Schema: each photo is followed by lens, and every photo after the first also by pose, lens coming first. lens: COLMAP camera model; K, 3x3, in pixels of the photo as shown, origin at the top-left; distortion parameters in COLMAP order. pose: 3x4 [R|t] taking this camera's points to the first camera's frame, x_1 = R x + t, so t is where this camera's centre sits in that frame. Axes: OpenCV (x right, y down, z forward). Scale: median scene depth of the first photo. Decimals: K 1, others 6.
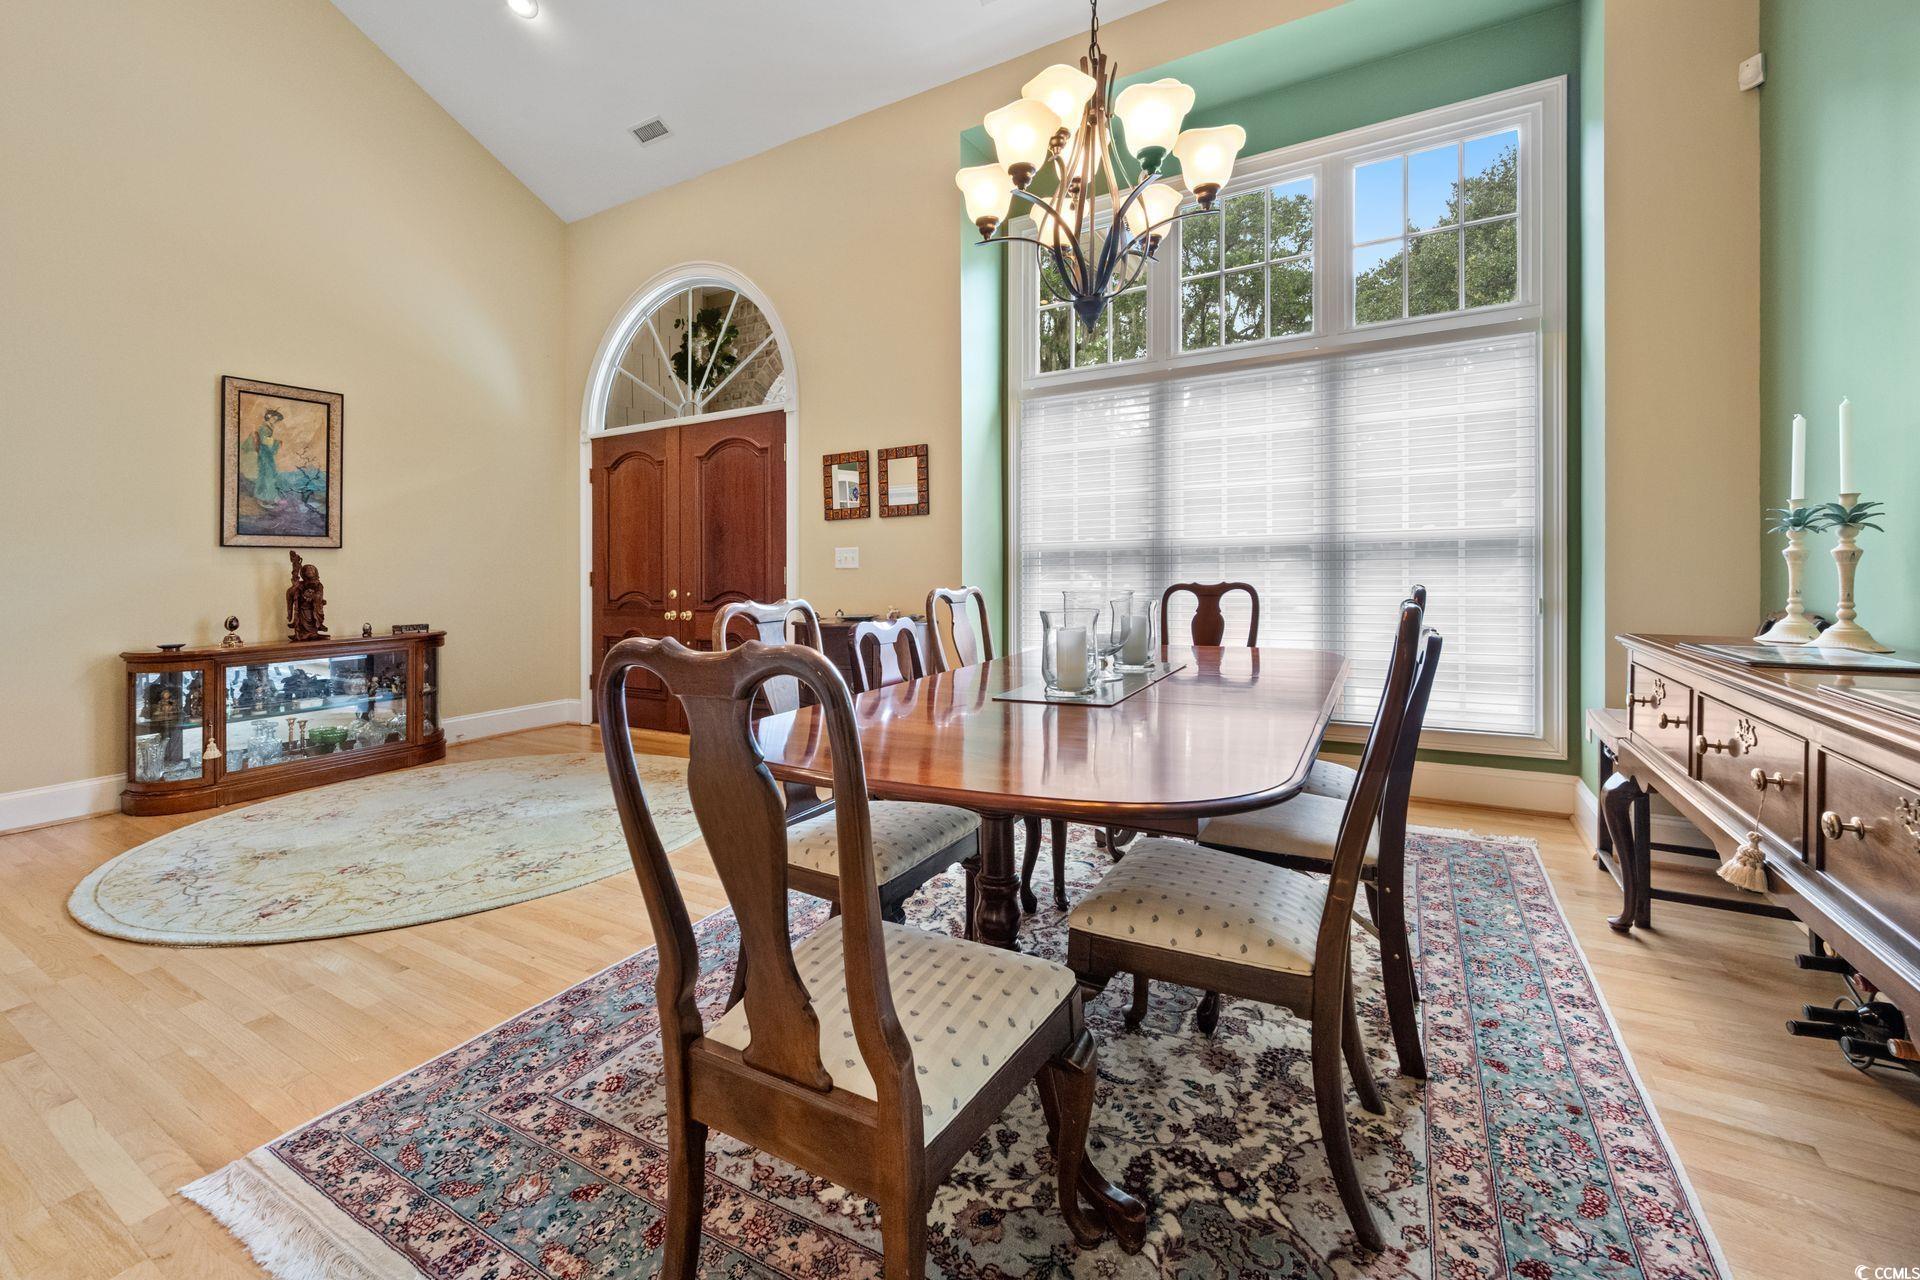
lens RADIAL K [[776.6, 0, 944.0], [0, 776.6, 566.7], [0, 0, 1]] dist [-0.003013, 0.000220]
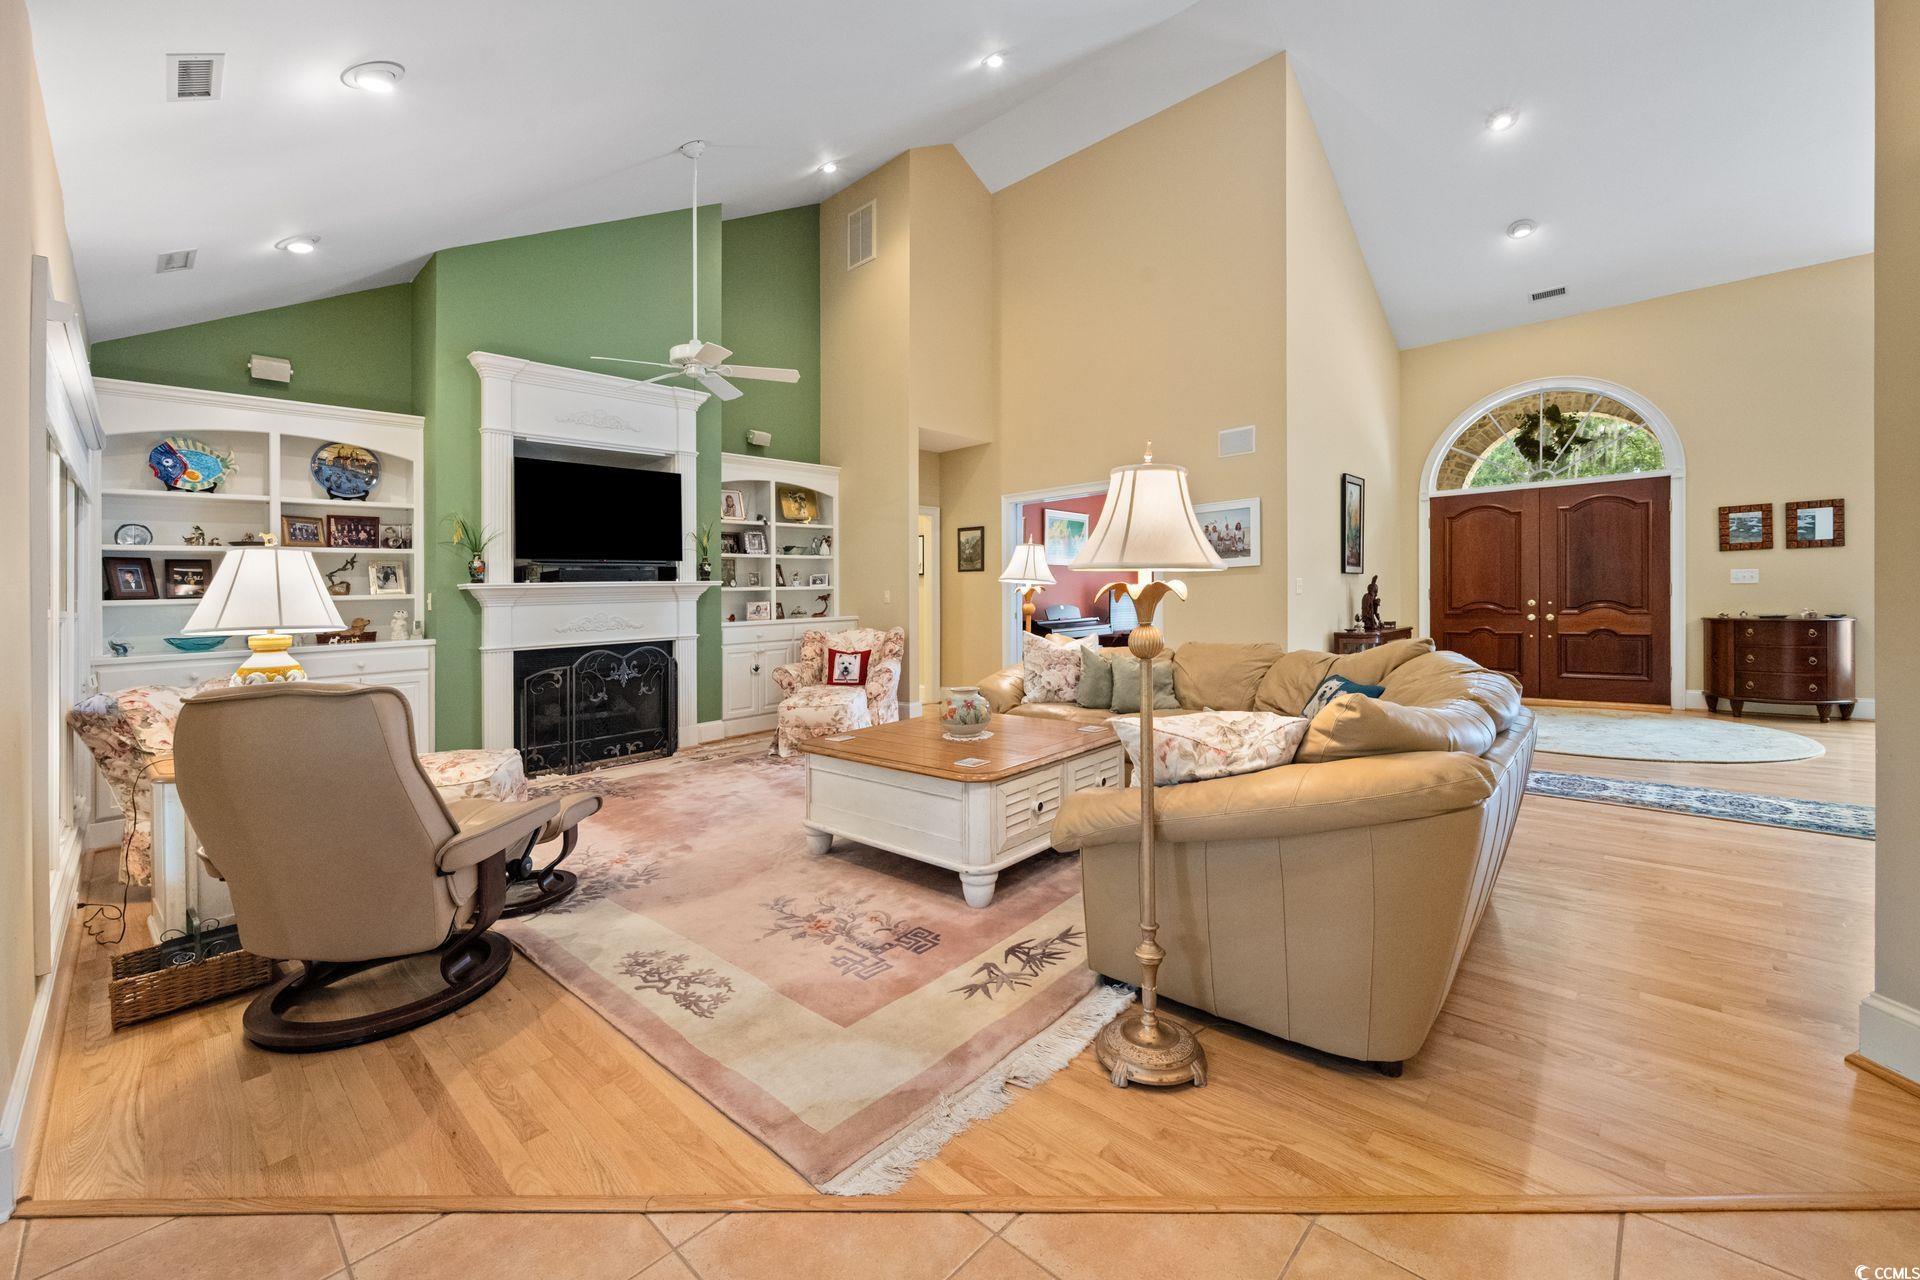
lens RADIAL K [[776.6, 0, 938.3], [0, 776.6, 592.8], [0, 0, 1]] dist [-0.003013, 0.000220]
pose [[0.970777, -0.006534, -0.239893, -1.290411], [0.005506, 0.999973, -0.004956, 0.018455], [0.239919, 0.003490, 0.970787, -0.804590]]
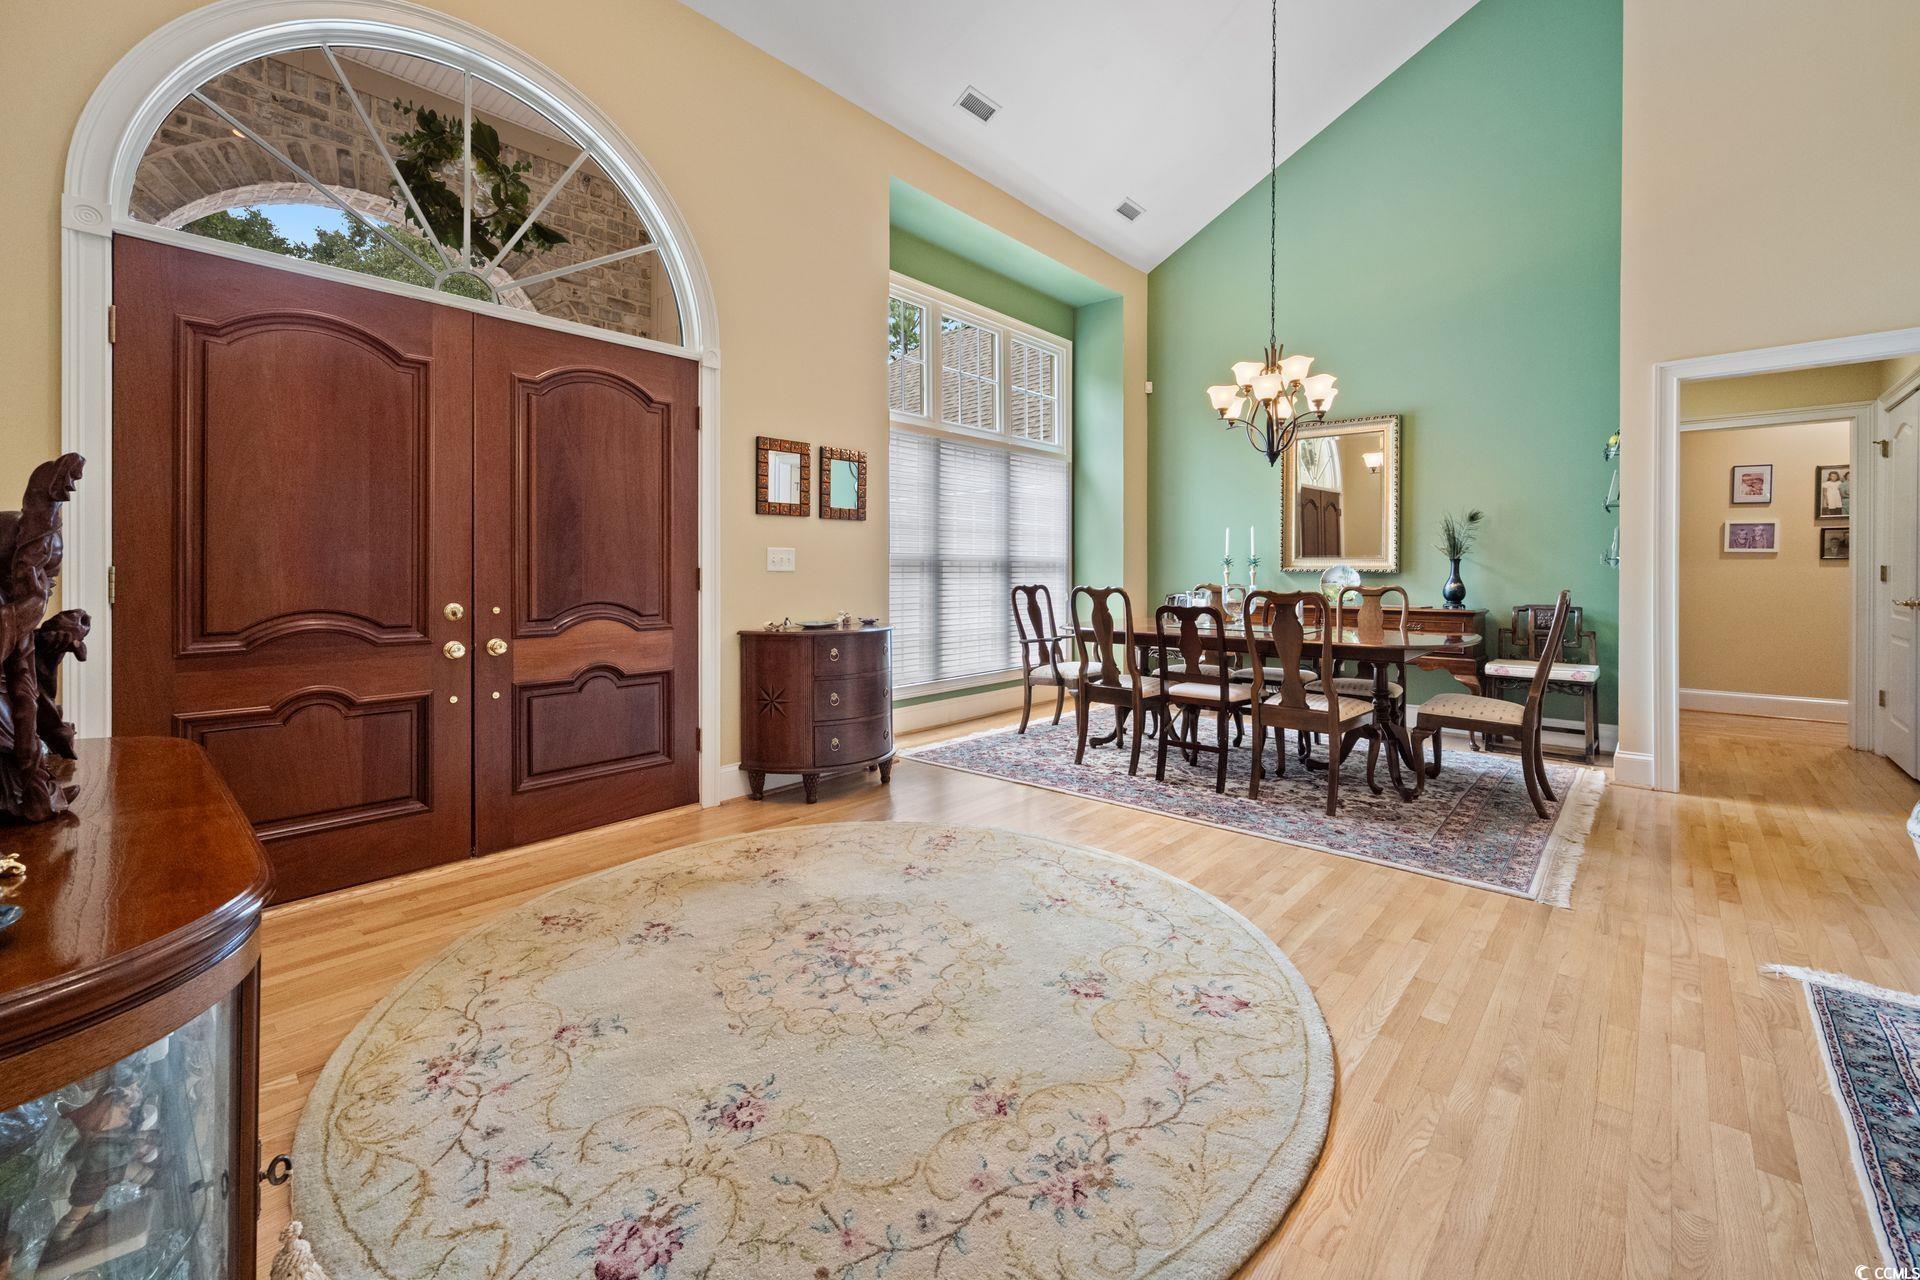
lens RADIAL K [[776.6, 0, 968.4], [0, 776.6, 580.7], [0, 0, 1]] dist [-0.003013, 0.000220]
pose [[0.195625, 0.009192, 0.980636, -0.971645], [0.000378, 0.999955, -0.009448, 0.021182], [-0.980679, 0.002219, 0.195613, 0.642138]]
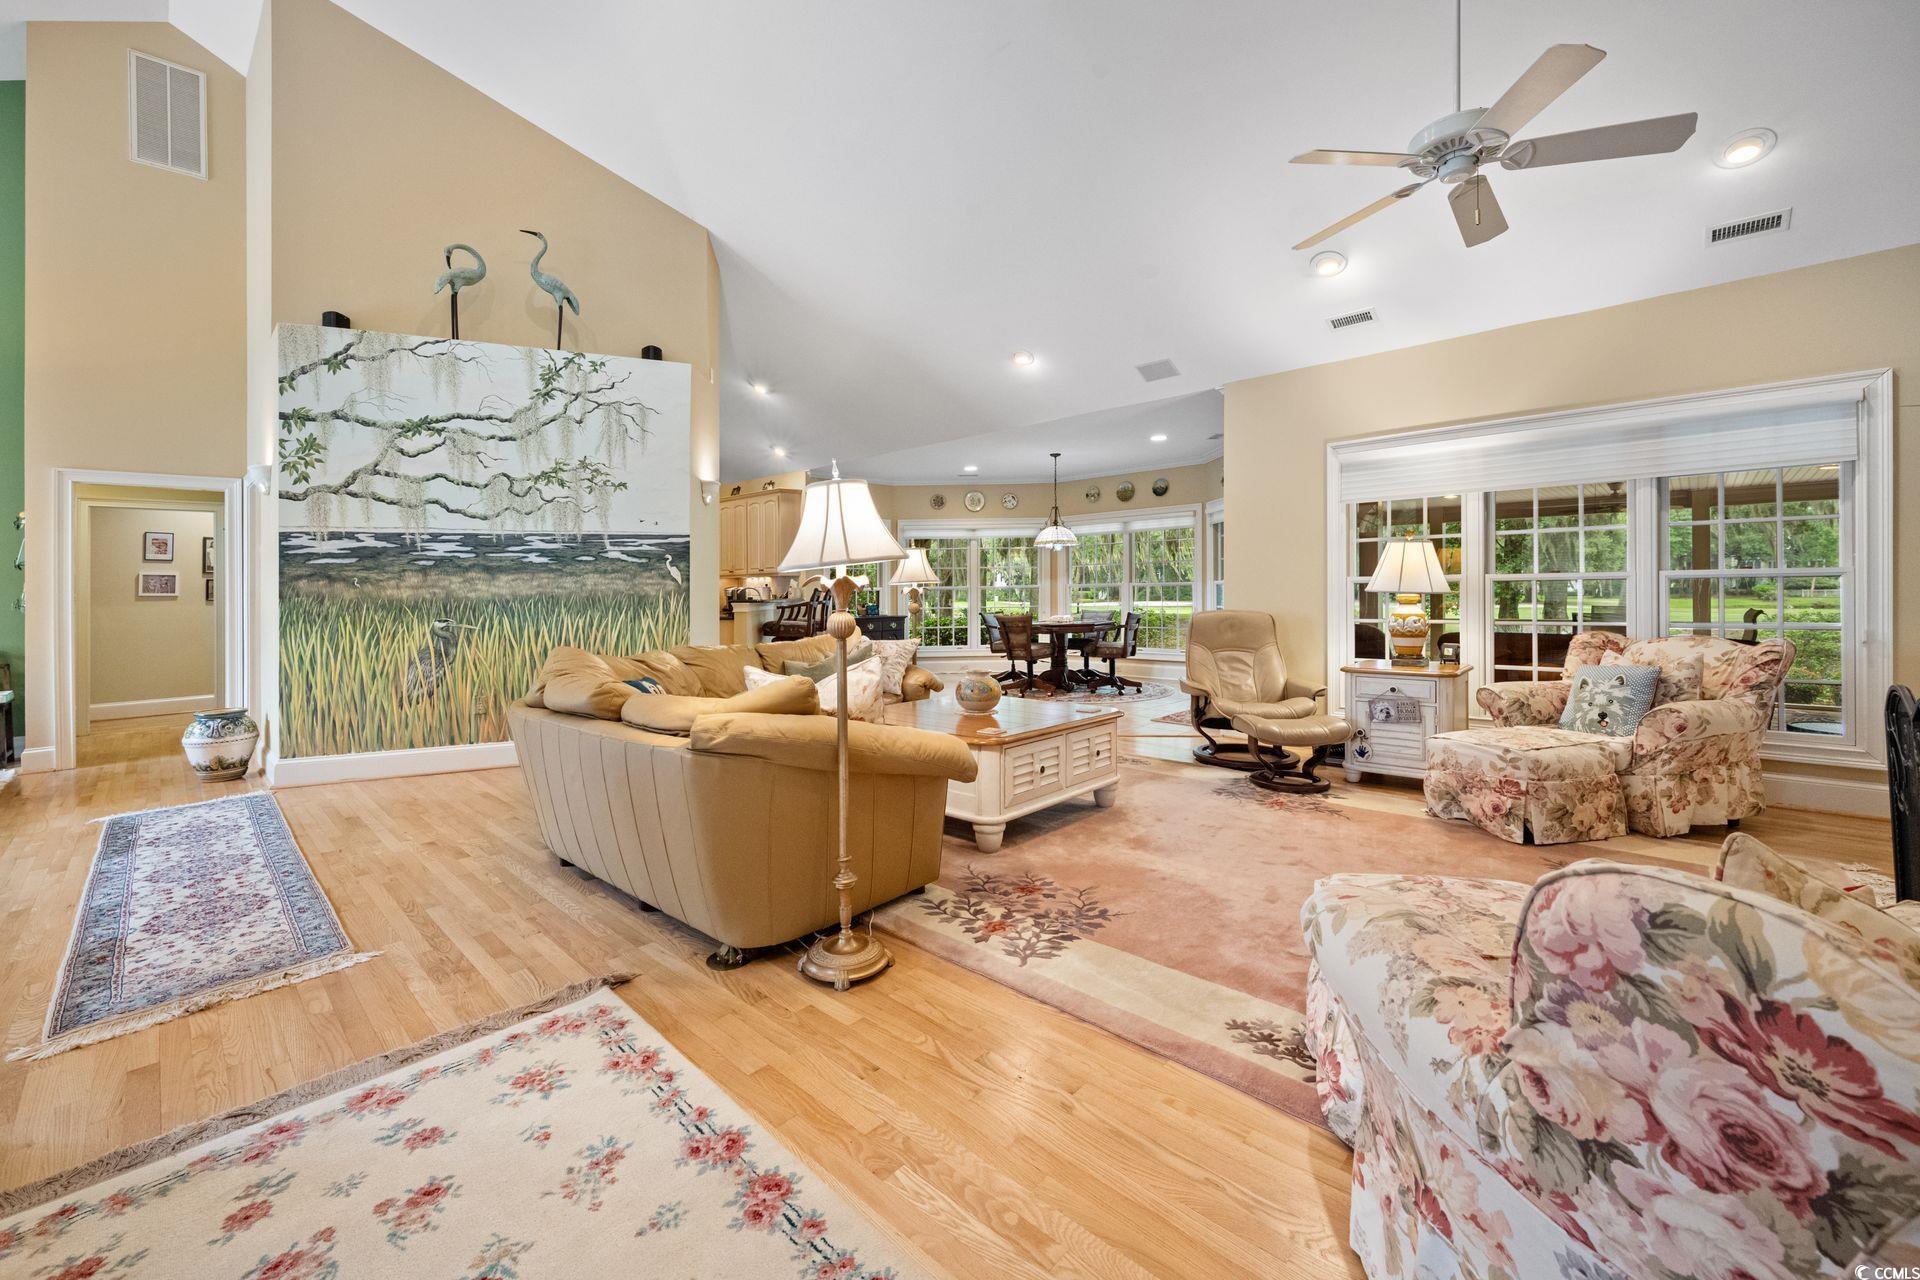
lens RADIAL K [[776.6, 0, 954.5], [0, 776.6, 577.7], [0, 0, 1]] dist [-0.003013, 0.000220]
pose [[-0.972002, 0.041033, 0.231360, -1.634893], [0.039029, 0.999150, -0.013231, 0.014512], [-0.231707, -0.003831, -0.972778, 0.916594]]
